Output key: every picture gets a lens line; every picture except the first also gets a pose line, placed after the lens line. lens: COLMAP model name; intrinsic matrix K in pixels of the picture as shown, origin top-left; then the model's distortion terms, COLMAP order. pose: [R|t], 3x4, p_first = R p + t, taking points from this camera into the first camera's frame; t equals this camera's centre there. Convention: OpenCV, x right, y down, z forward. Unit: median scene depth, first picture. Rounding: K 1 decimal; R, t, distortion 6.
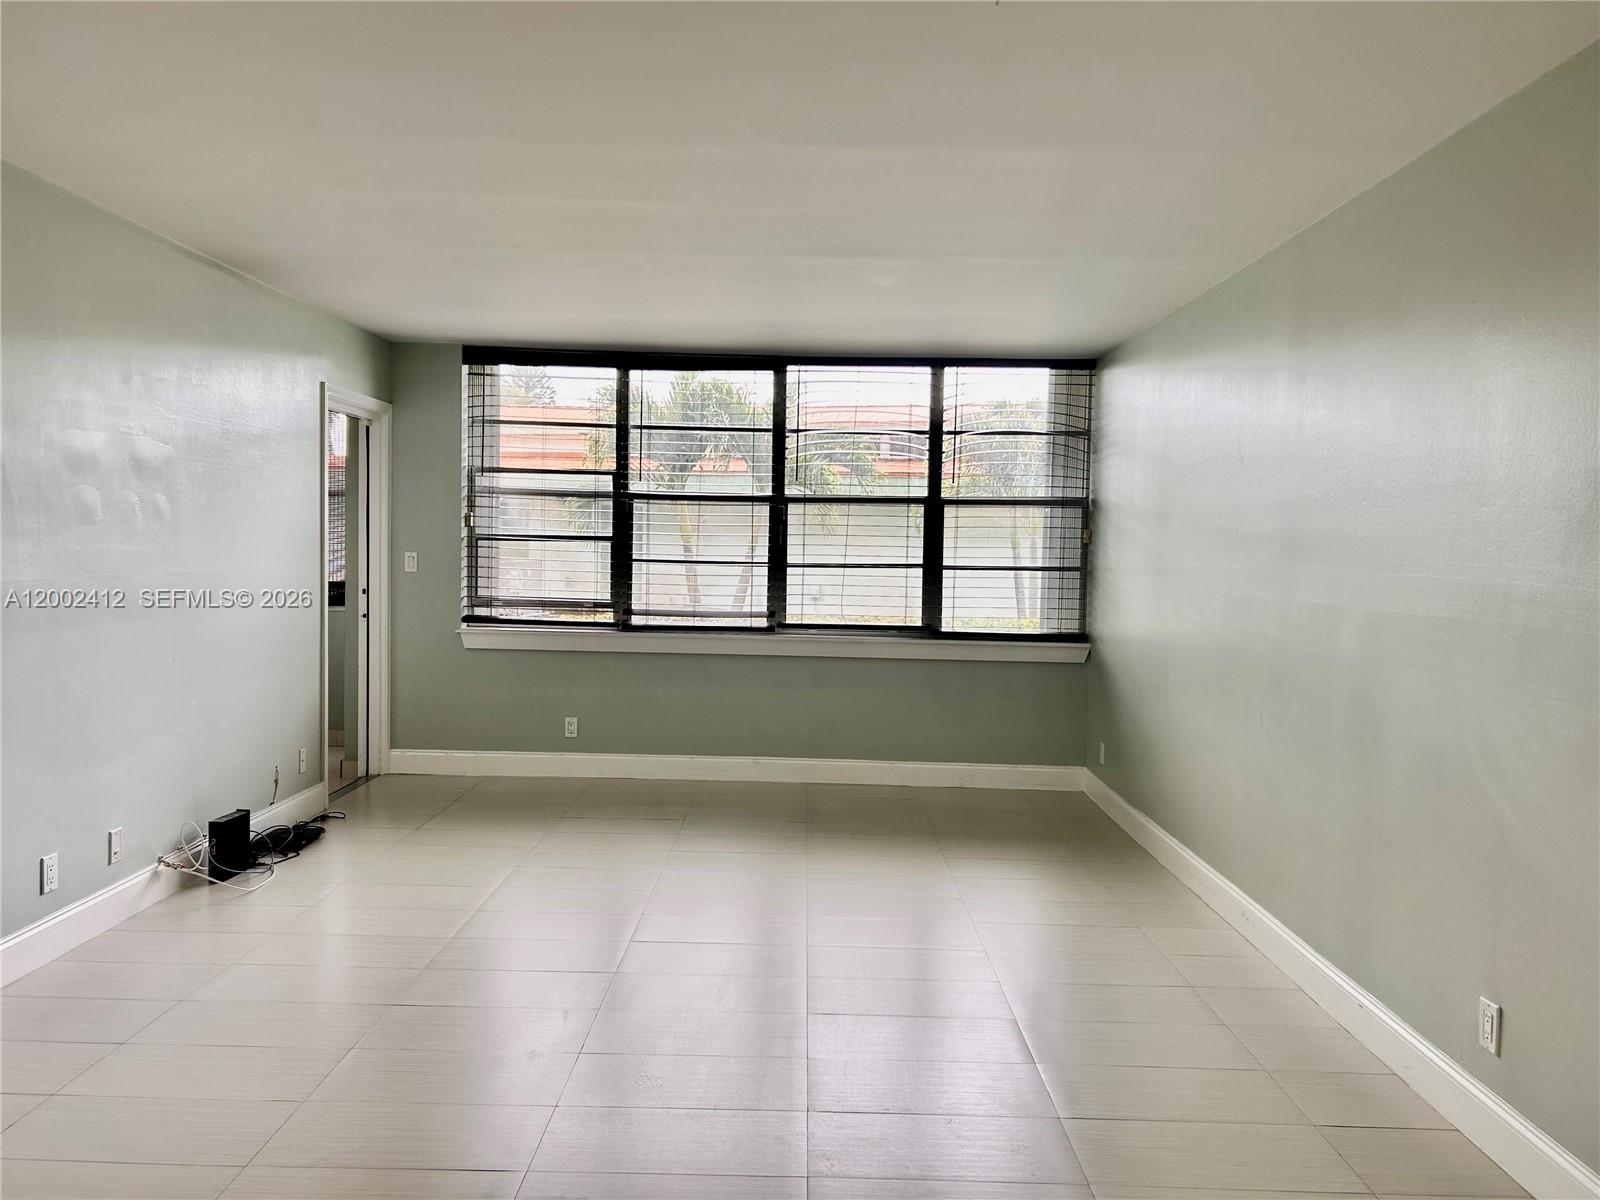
lens RADIAL K [[1207.9, 0, 728.9], [0, 1207.9, 607.2], [0, 0, 1]] dist [0.064709, -0.072662]
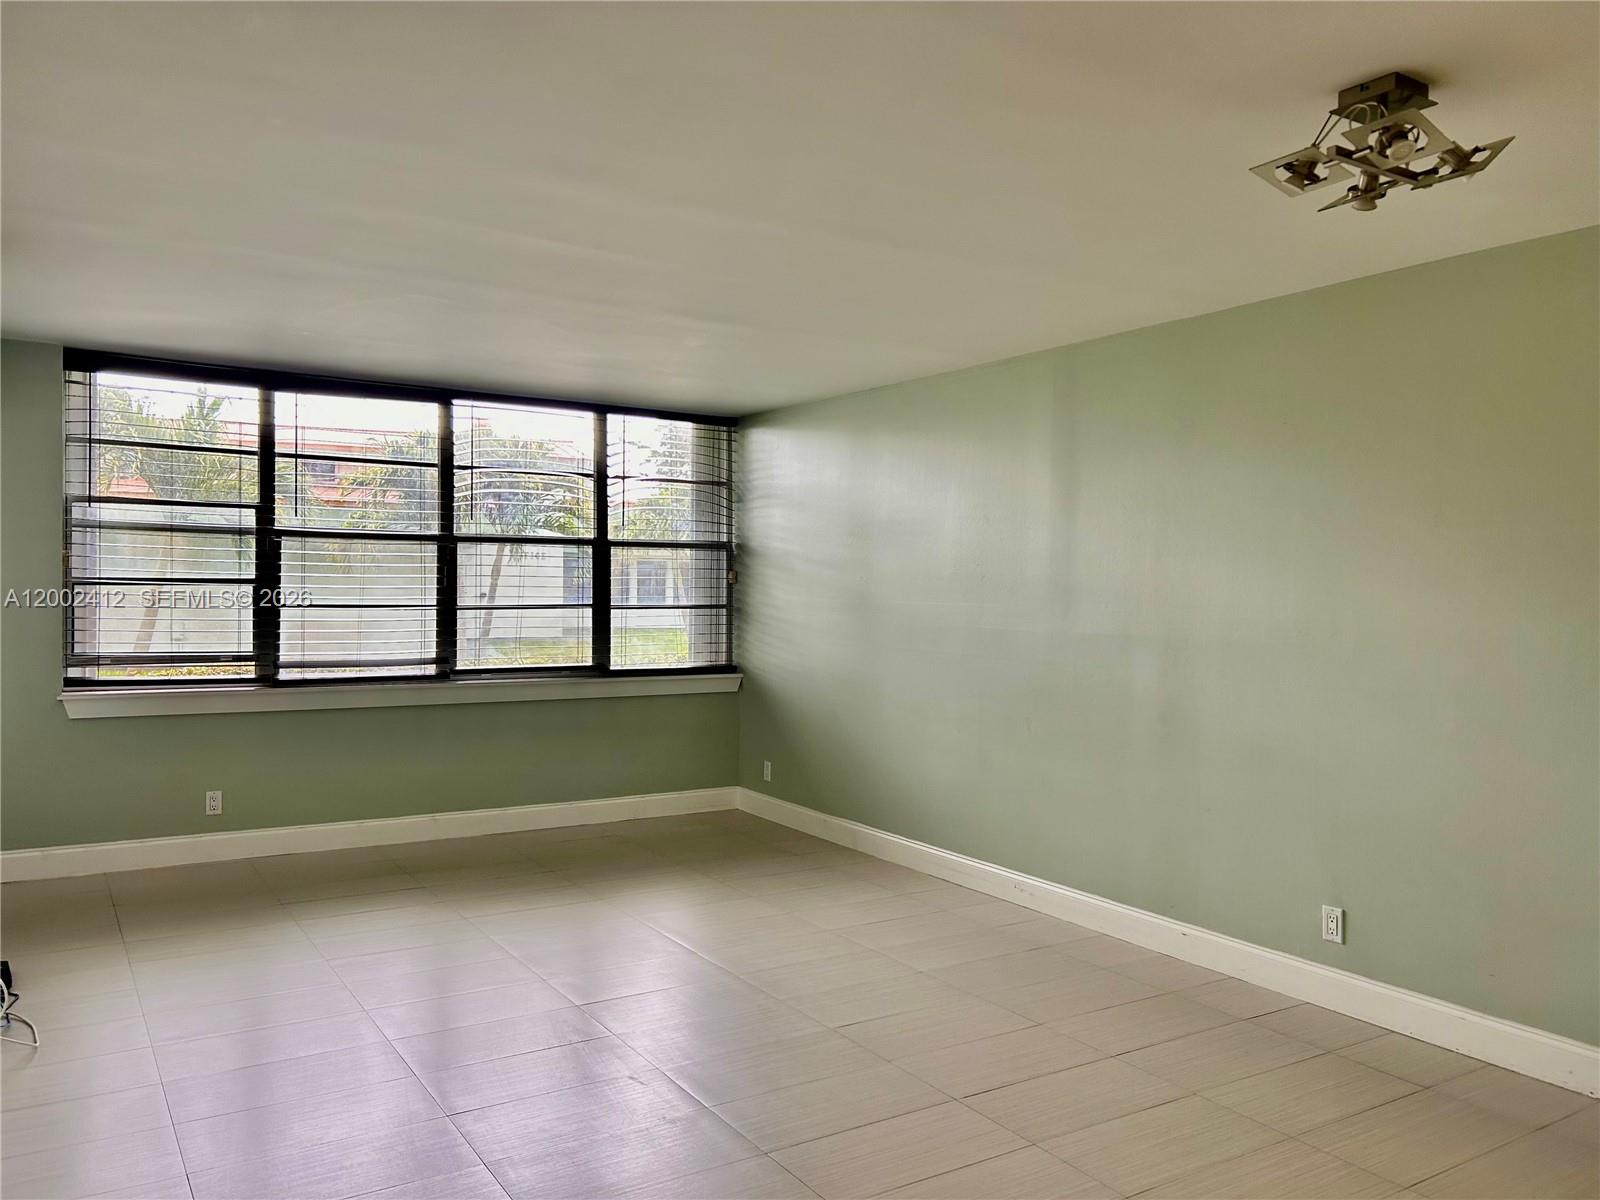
lens RADIAL K [[1207.9, 0, 802.4], [0, 1207.9, 606.2], [0, 0, 1]] dist [0.064709, -0.072662]
pose [[0.840821, -0.018610, 0.540993, -0.242164], [0.035296, 0.999167, -0.020486, -0.007096], [-0.540161, 0.036320, 0.840778, 0.047583]]
